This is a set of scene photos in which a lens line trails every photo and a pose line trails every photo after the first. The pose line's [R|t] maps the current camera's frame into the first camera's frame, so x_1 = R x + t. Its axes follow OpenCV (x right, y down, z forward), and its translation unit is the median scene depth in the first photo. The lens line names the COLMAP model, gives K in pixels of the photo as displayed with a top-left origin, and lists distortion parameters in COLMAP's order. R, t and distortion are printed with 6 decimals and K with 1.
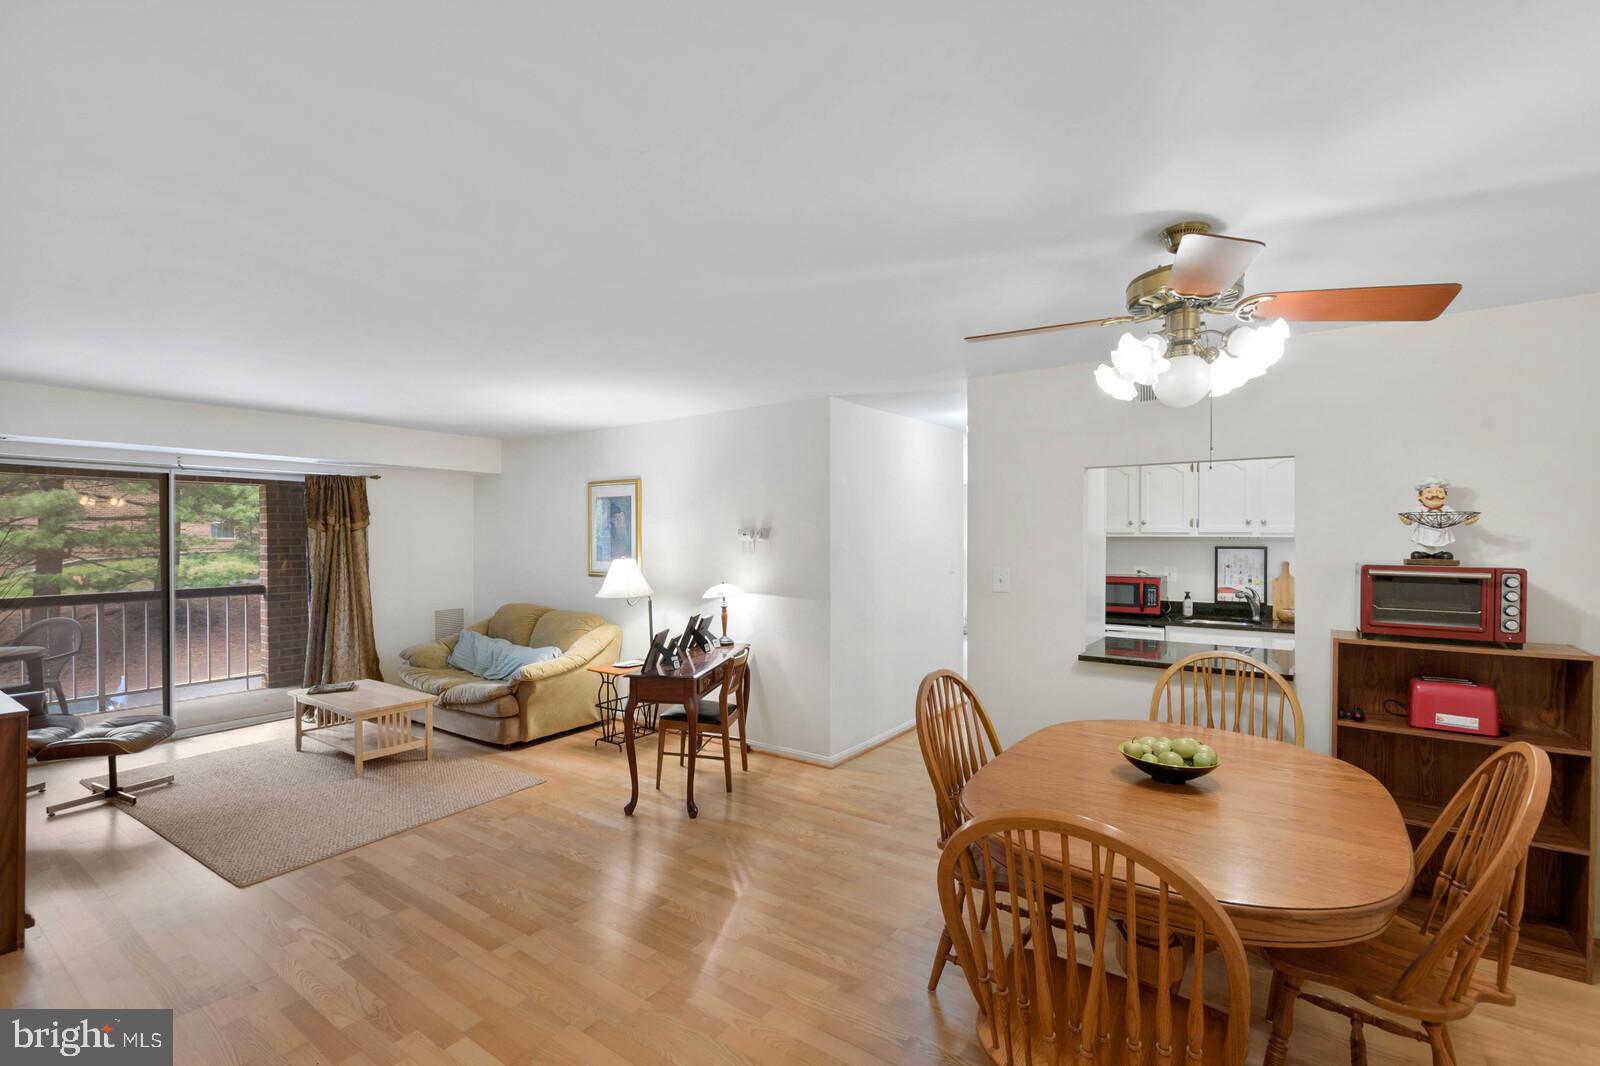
lens RADIAL K [[699.3, 0, 814.8], [0, 699.3, 547.5], [0, 0, 1]] dist [-0.000358, -0.000368]
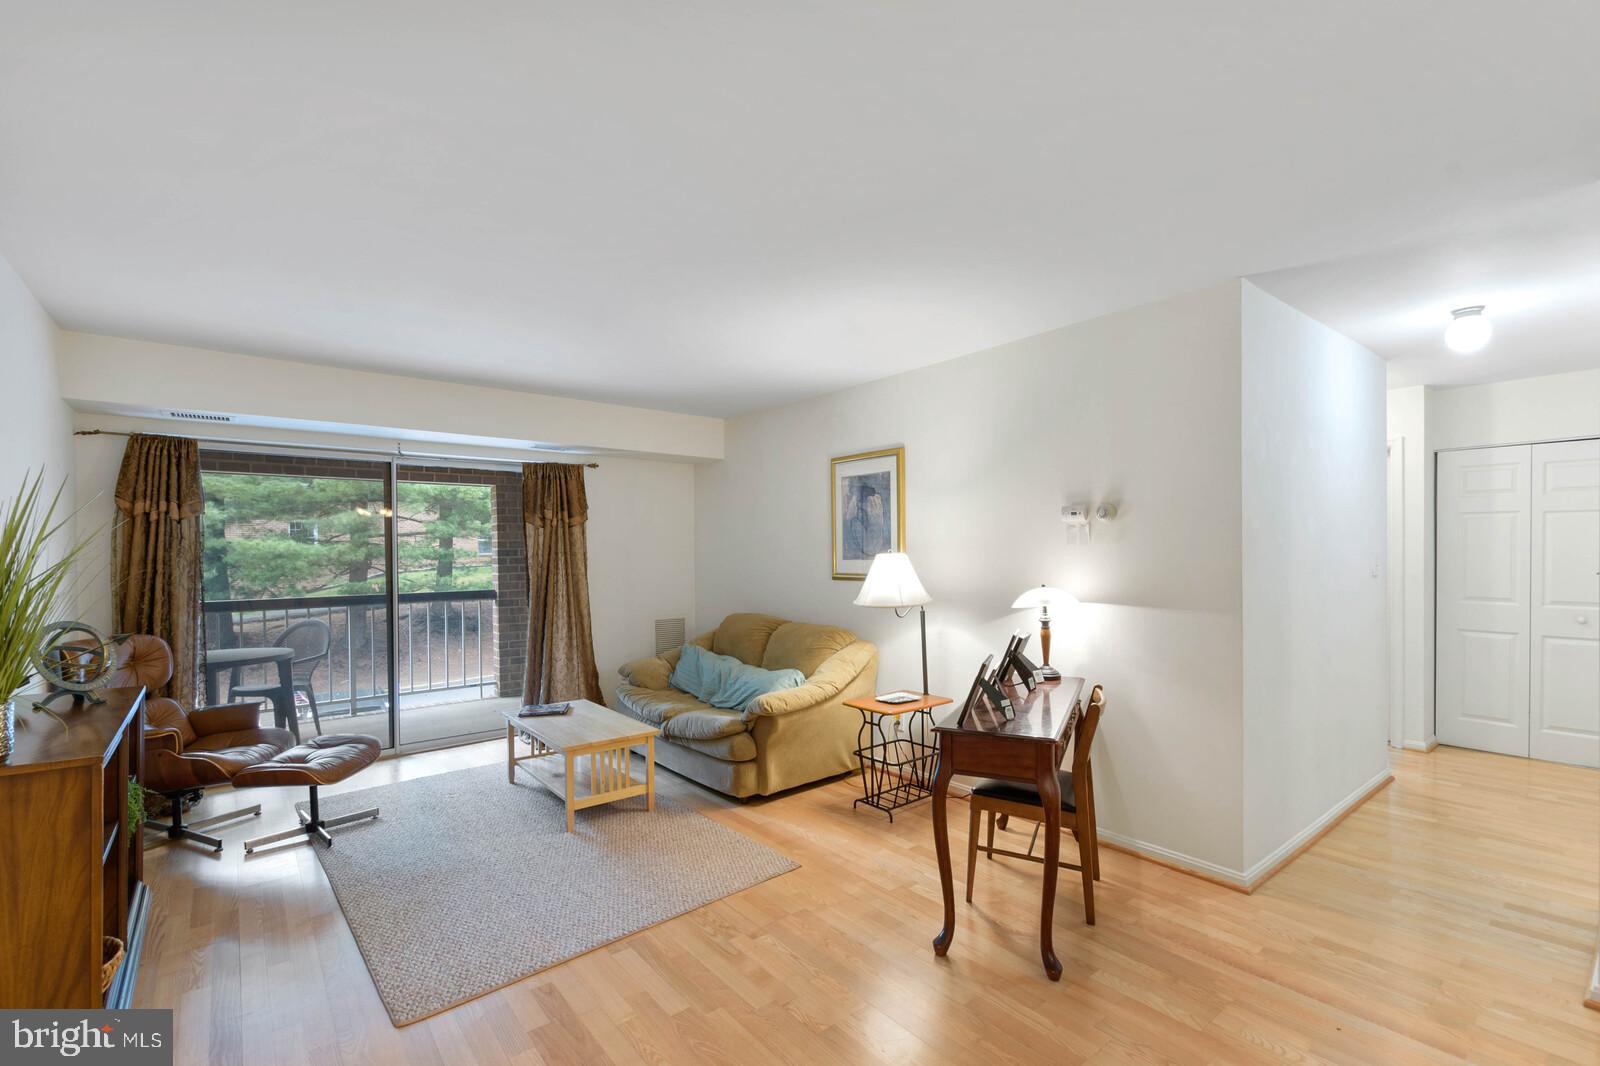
lens RADIAL K [[709.5, 0, 797.5], [0, 709.5, 568.2], [0, 0, 1]] dist [-0.002469, -0.000017]
pose [[0.956145, -0.001738, -0.292890, -0.152857], [0.003996, 0.999967, 0.007110, 0.027270], [0.292868, -0.007968, 0.956120, 0.276604]]
